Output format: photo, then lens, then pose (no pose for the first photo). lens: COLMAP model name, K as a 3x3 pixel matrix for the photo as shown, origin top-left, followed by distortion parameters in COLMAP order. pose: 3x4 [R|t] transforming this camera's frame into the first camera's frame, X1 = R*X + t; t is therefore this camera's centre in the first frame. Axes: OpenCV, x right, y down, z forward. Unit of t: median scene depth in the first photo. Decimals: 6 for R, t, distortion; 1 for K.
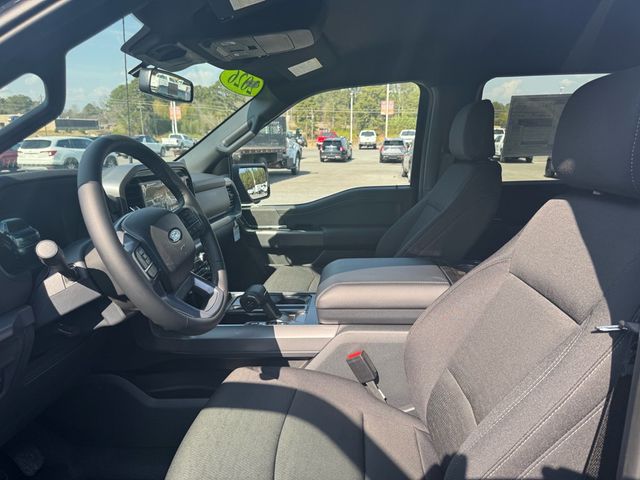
lens RADIAL K [[450.9, 0, 342.9], [0, 450.9, 238.0], [0, 0, 1]] dist [0.003734, -0.036457]
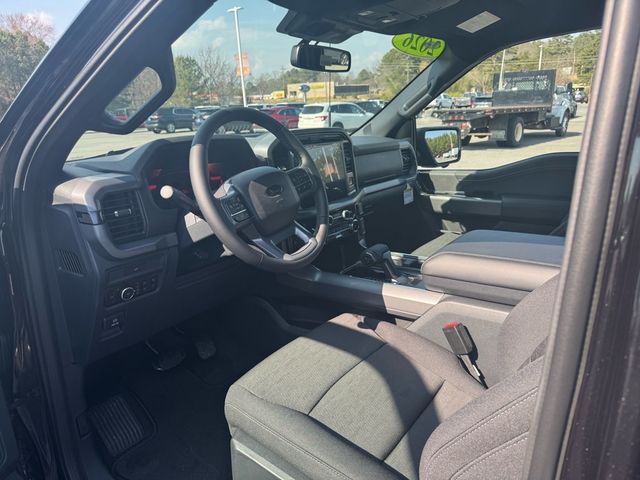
lens RADIAL K [[464.2, 0, 320.0], [0, 464.2, 240.0], [0, 0, 1]] dist [-0.001254, -0.036869]
pose [[0.829000, 0.118062, -0.546645, 0.183096], [-0.073815, 0.992010, 0.102309, -0.004419], [0.554357, -0.044464, 0.831091, 0.005111]]
